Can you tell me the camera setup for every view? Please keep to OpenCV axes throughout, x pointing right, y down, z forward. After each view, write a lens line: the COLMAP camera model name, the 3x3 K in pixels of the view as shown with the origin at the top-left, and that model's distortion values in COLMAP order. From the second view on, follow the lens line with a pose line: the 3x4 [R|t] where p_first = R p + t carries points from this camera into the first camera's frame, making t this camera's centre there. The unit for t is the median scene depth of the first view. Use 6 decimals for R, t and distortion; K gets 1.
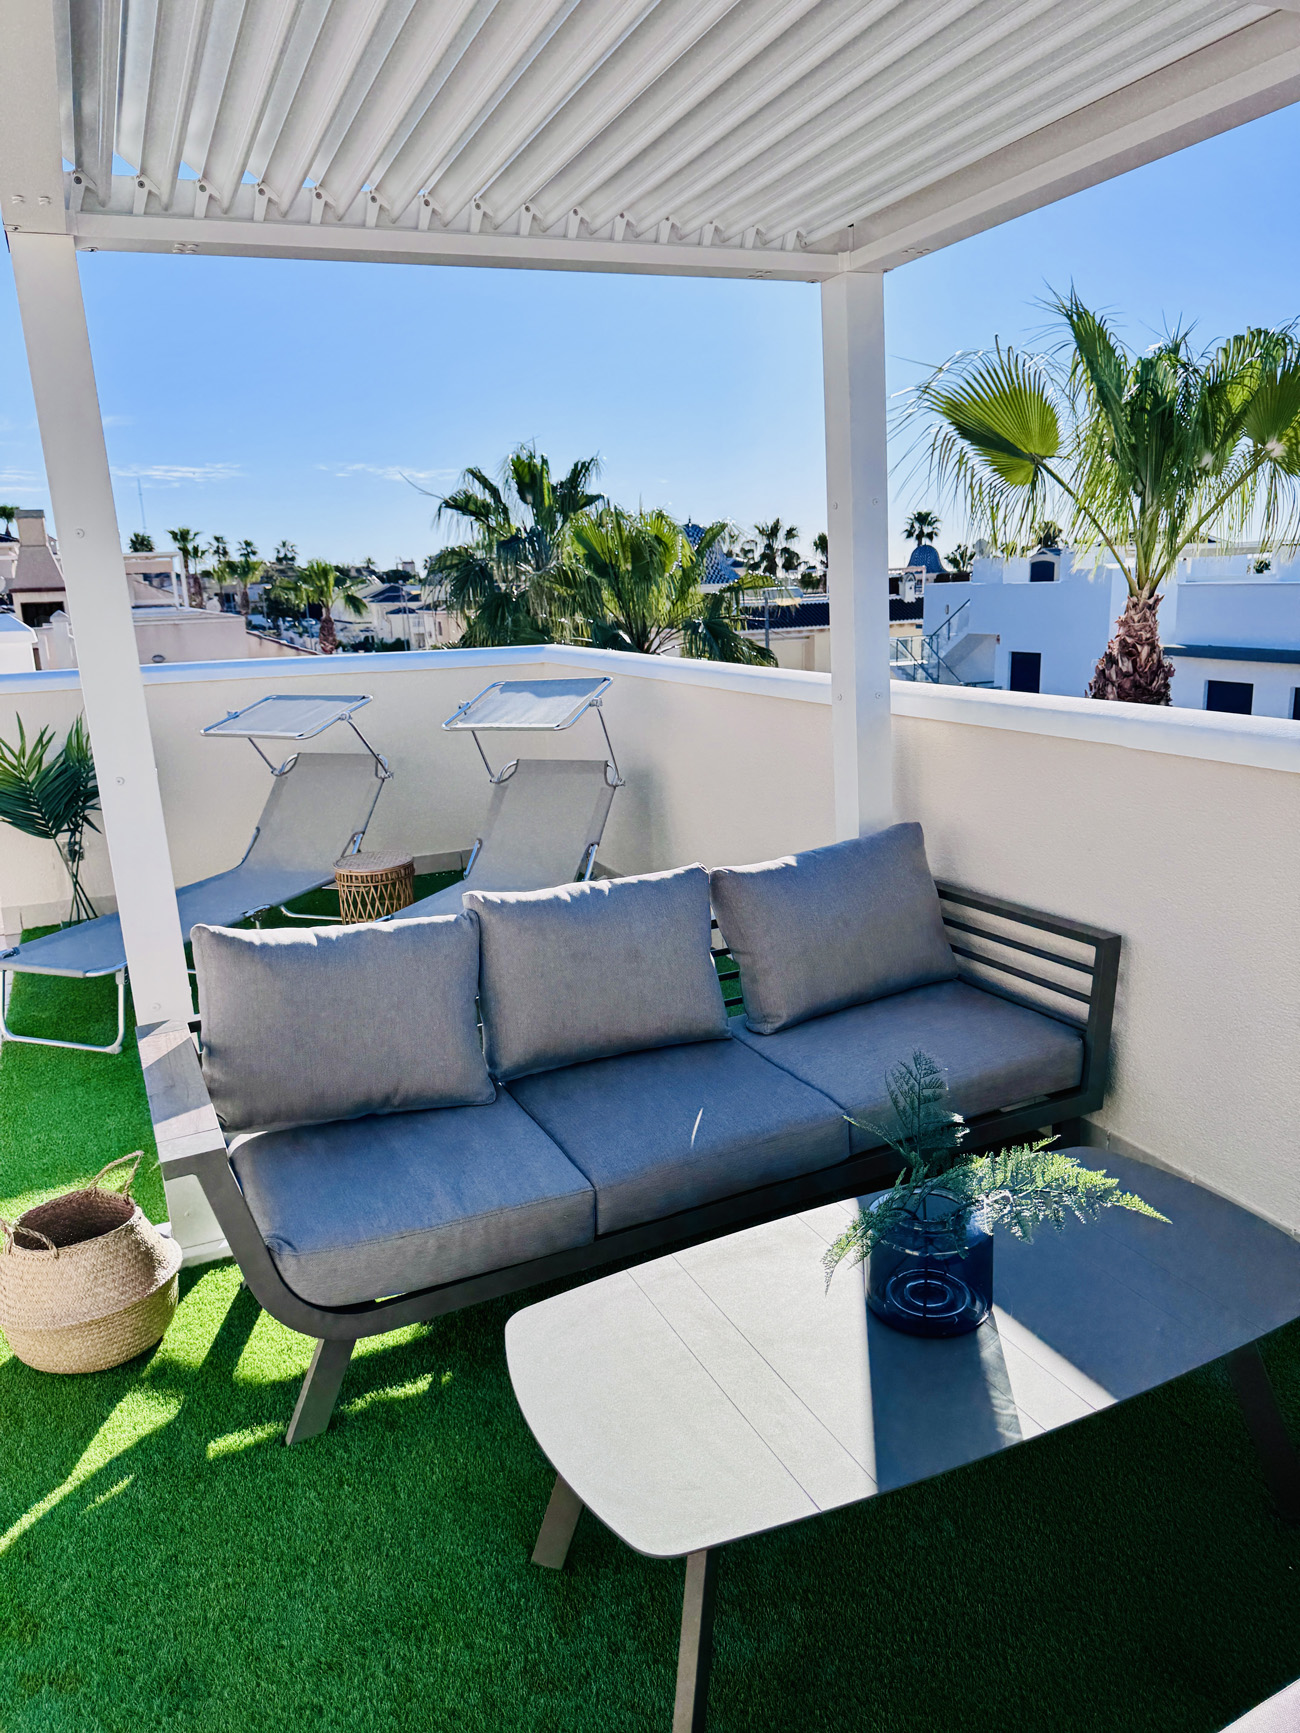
lens RADIAL K [[1208.5, 0, 653.2], [0, 1208.5, 876.9], [0, 0, 1]] dist [0.099422, -0.143762]
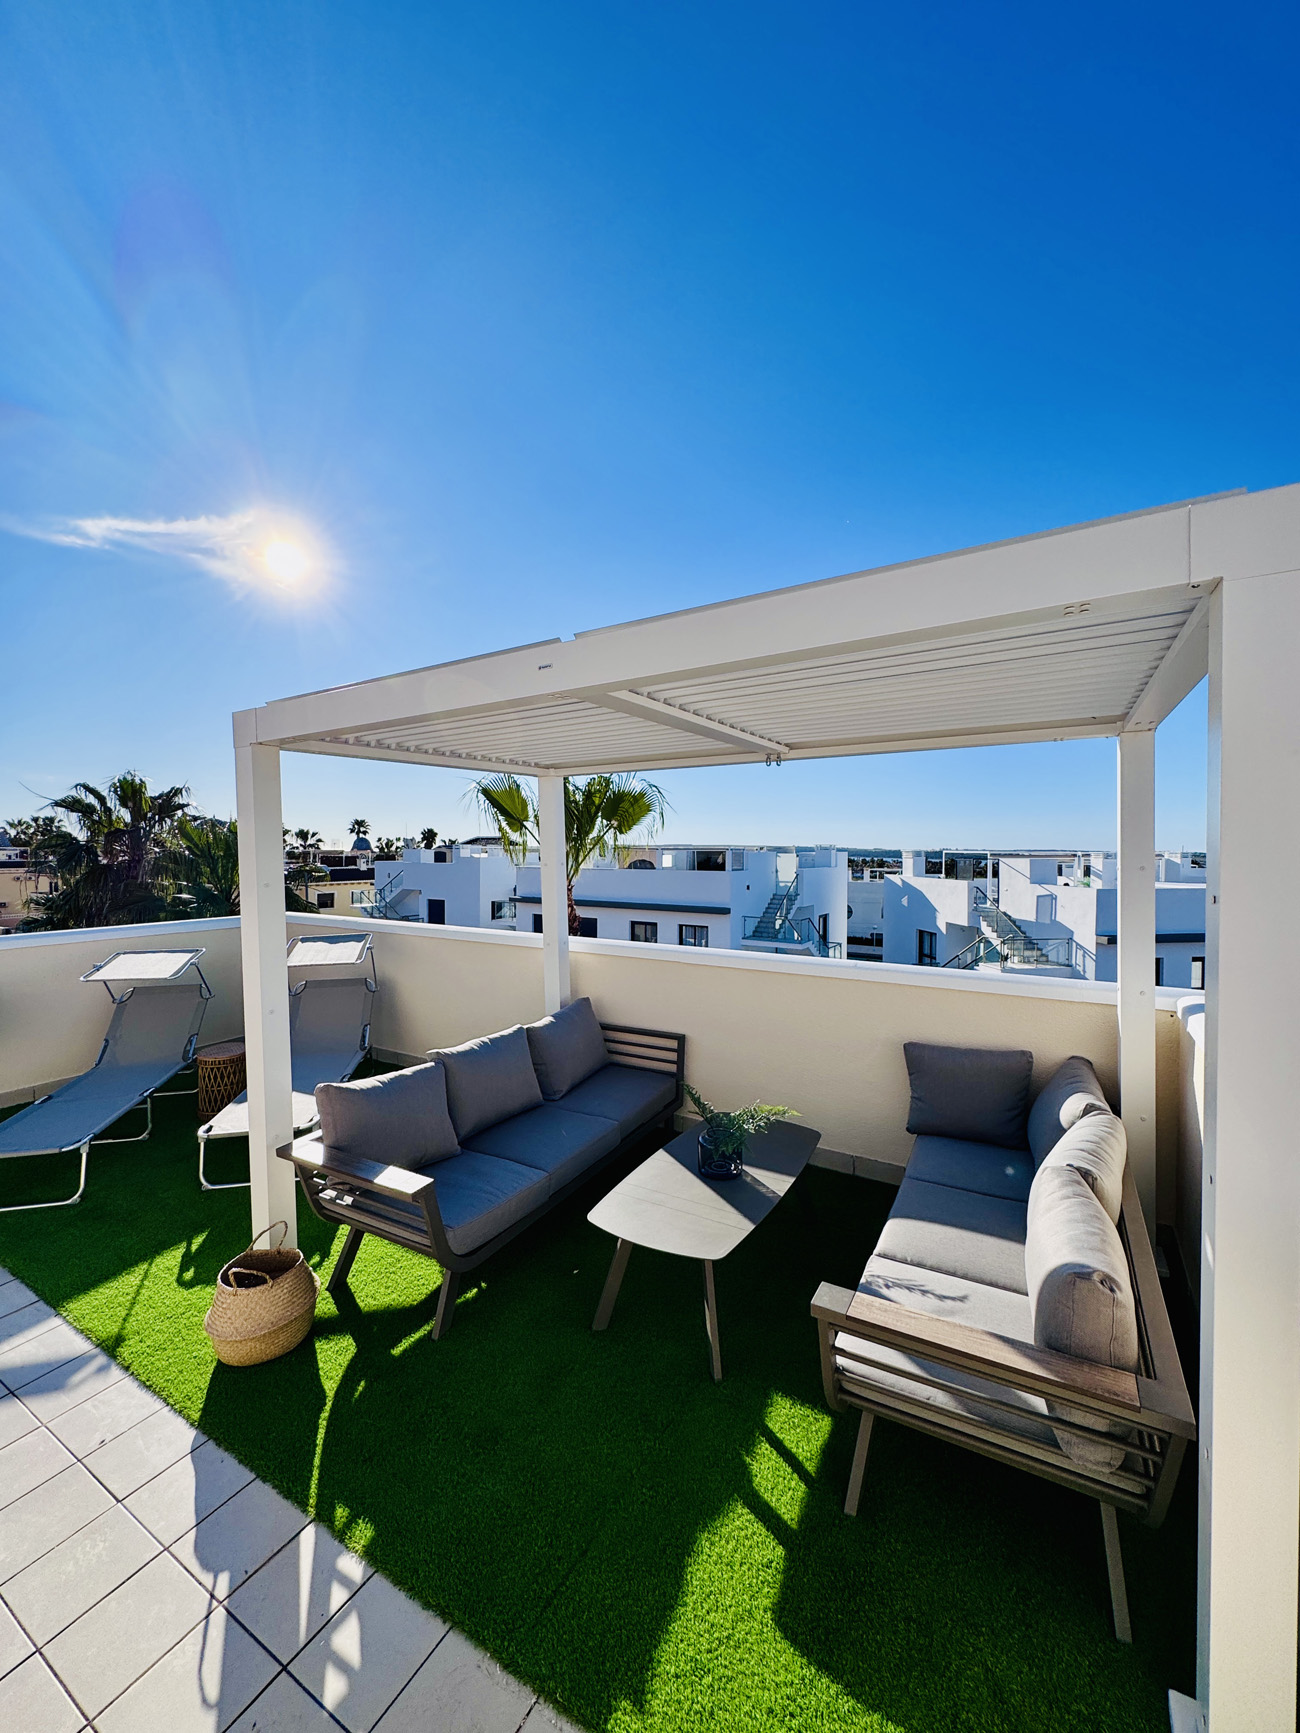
lens RADIAL K [[690.7, 0, 650.0], [0, 690.7, 866.5], [0, 0, 1]] dist [-0.002568, 0.000344]
pose [[0.819281, 0.023815, 0.572898, -0.426710], [0.106434, 0.975457, -0.192757, -0.021805], [-0.563428, 0.218898, 0.796639, -0.161941]]
